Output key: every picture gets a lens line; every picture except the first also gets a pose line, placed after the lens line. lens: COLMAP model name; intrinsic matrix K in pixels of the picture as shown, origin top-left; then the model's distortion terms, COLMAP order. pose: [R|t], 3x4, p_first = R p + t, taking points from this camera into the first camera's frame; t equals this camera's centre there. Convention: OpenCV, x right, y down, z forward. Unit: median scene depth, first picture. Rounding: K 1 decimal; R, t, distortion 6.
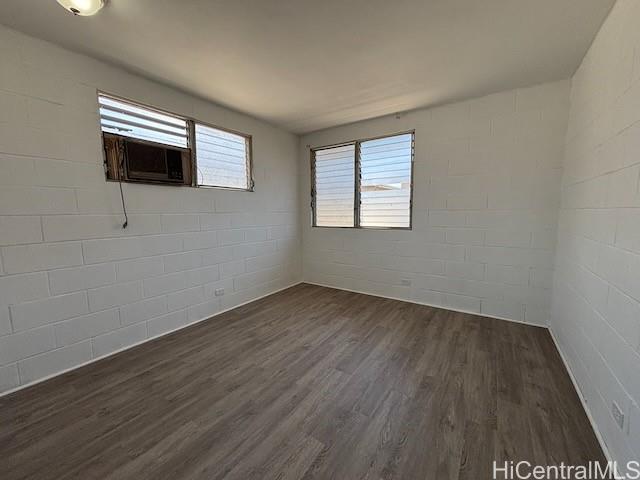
lens RADIAL K [[258.0, 0, 319.2], [0, 258.0, 239.1], [0, 0, 1]] dist [0.002881, 0.000301]
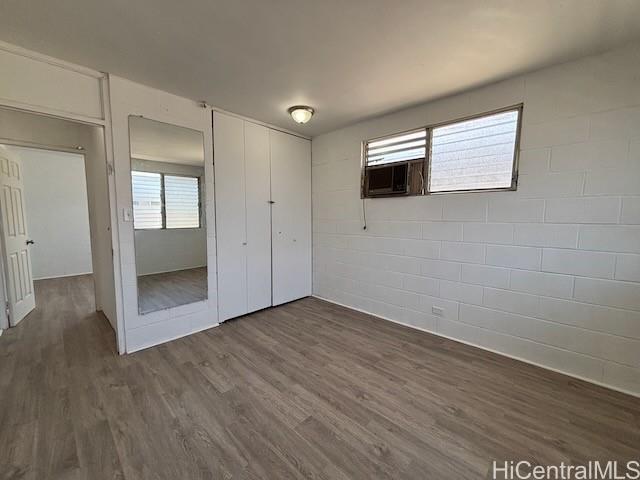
lens RADIAL K [[258.0, 0, 319.2], [0, 258.0, 239.1], [0, 0, 1]] dist [0.002881, 0.000301]
pose [[-0.160459, 0.097211, -0.982244, 0.700707], [-0.109825, 0.987201, 0.115642, -0.126515], [0.980914, 0.126431, -0.147729, 0.938090]]
